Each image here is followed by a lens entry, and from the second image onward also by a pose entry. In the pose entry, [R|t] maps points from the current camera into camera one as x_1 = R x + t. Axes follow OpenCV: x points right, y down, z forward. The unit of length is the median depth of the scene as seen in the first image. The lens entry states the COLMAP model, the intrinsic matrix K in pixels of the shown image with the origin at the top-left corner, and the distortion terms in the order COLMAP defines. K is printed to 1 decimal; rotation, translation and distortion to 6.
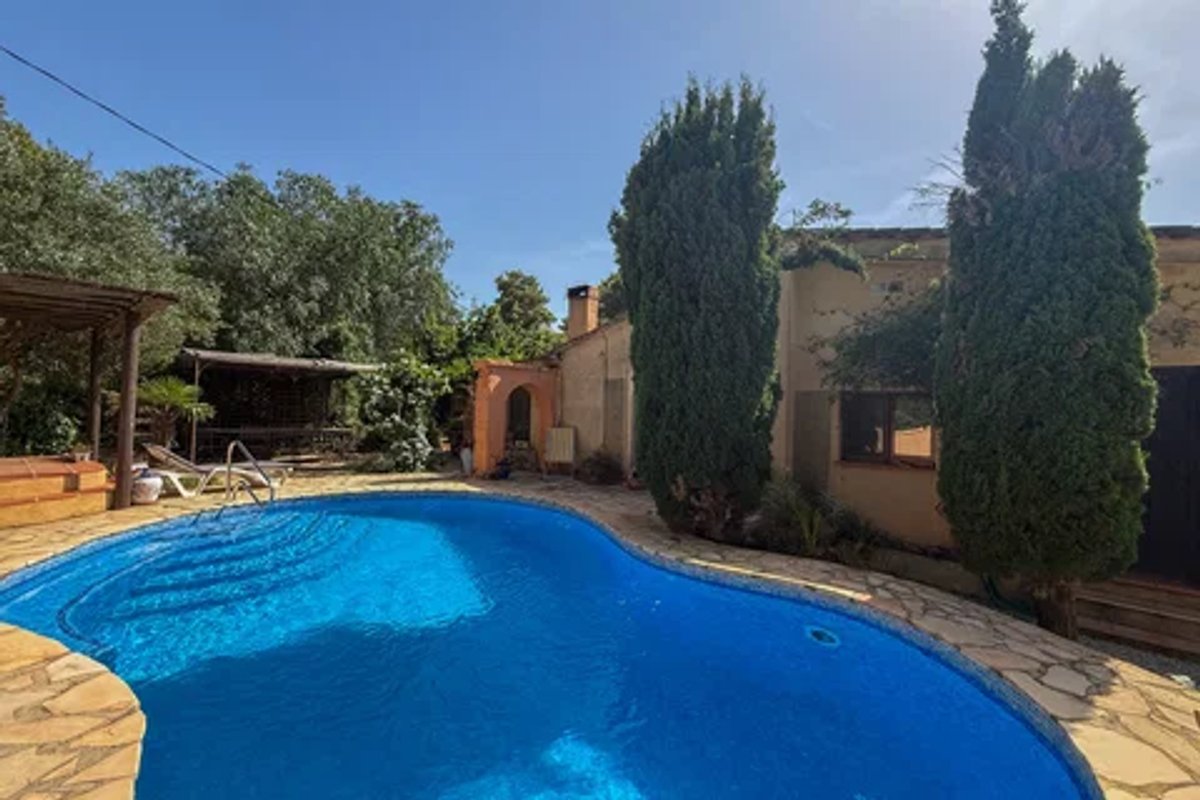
lens RADIAL K [[475.8, 0, 595.2], [0, 475.8, 404.0], [0, 0, 1]] dist [-0.000890, 0.001057]
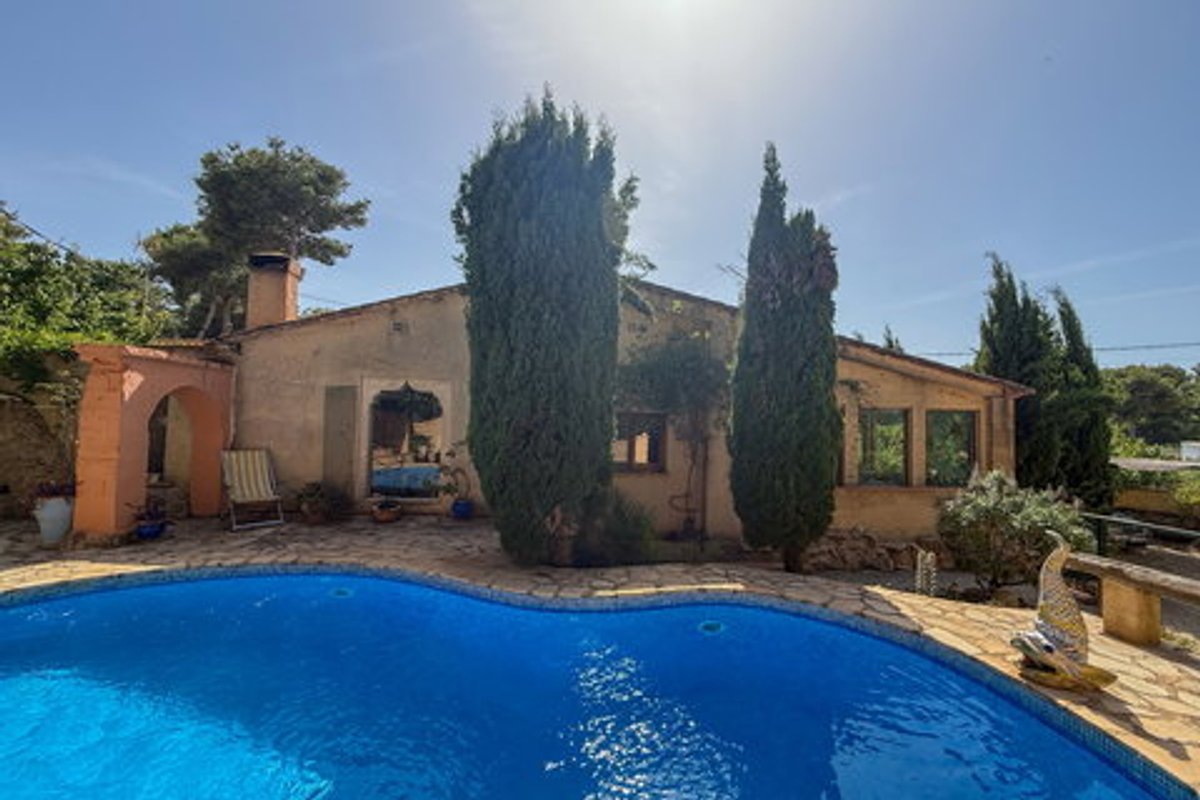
lens RADIAL K [[475.8, 0, 597.8], [0, 475.8, 402.2], [0, 0, 1]] dist [-0.000890, 0.001057]
pose [[0.694561, 0.019834, 0.719160, -0.455411], [-0.016655, 0.999795, -0.011489, -0.048164], [-0.719241, -0.003998, 0.694749, 0.285415]]
